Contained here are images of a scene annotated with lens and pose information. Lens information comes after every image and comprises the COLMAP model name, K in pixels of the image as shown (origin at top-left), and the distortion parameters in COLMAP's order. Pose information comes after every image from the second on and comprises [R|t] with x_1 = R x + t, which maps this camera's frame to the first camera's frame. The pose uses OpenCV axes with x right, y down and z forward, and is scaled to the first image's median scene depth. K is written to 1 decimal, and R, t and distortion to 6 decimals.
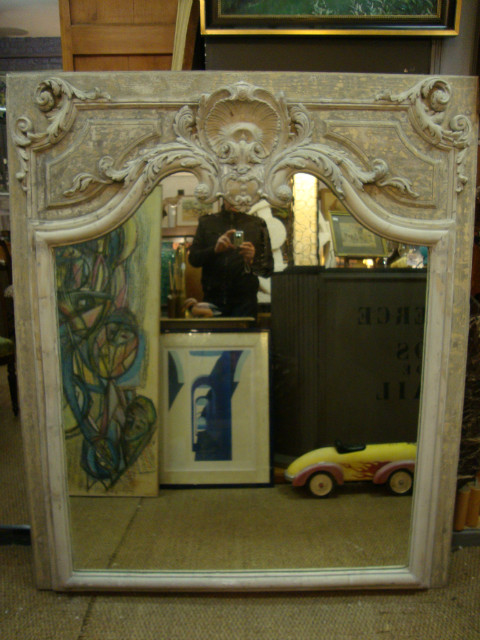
lens RADIAL K [[560.4, 0, 240.0], [0, 560.4, 320.0], [0, 0, 1]] dist [-0.203718, 0.212051]
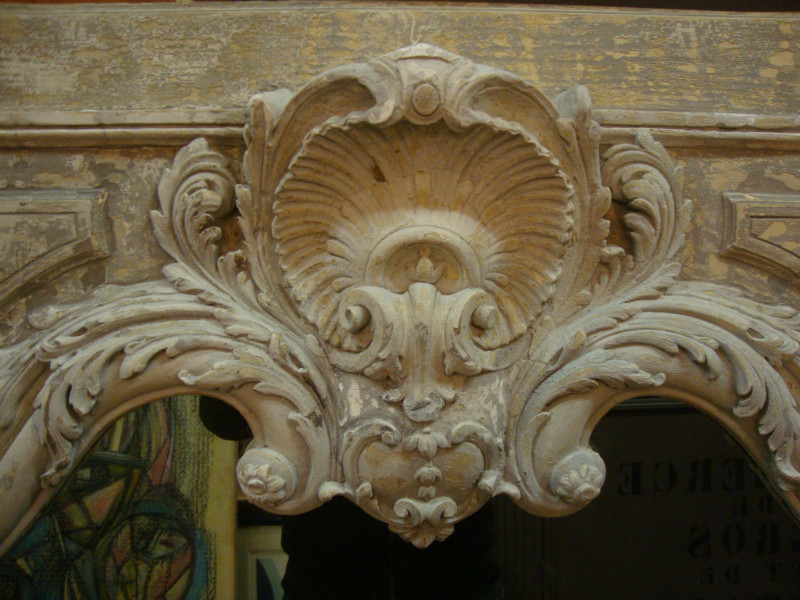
lens RADIAL K [[700.5, 0, 400.0], [0, 700.5, 300.0], [0, 0, 1]] dist [-0.203718, 0.212051]
pose [[0.999840, -0.004432, 0.017354, -0.010893], [0.005042, 0.999365, -0.035268, -0.305460], [-0.017187, 0.035349, 0.999227, 0.680125]]
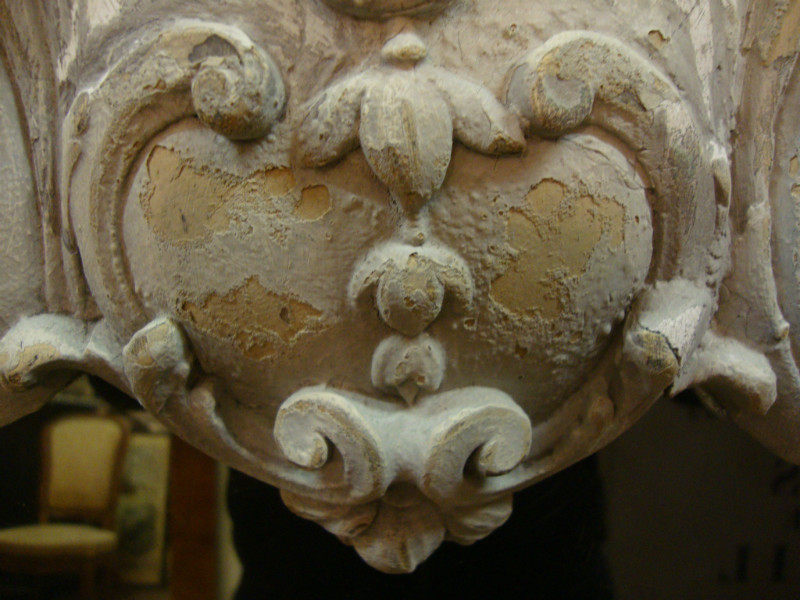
lens RADIAL K [[700.5, 0, 400.0], [0, 700.5, 300.0], [0, 0, 1]] dist [-0.203718, 0.212051]
pose [[0.999297, 0.014271, -0.034661, 0.008307], [-0.011581, 0.996994, 0.076604, -0.240636], [0.035650, -0.076149, 0.996459, 0.926827]]
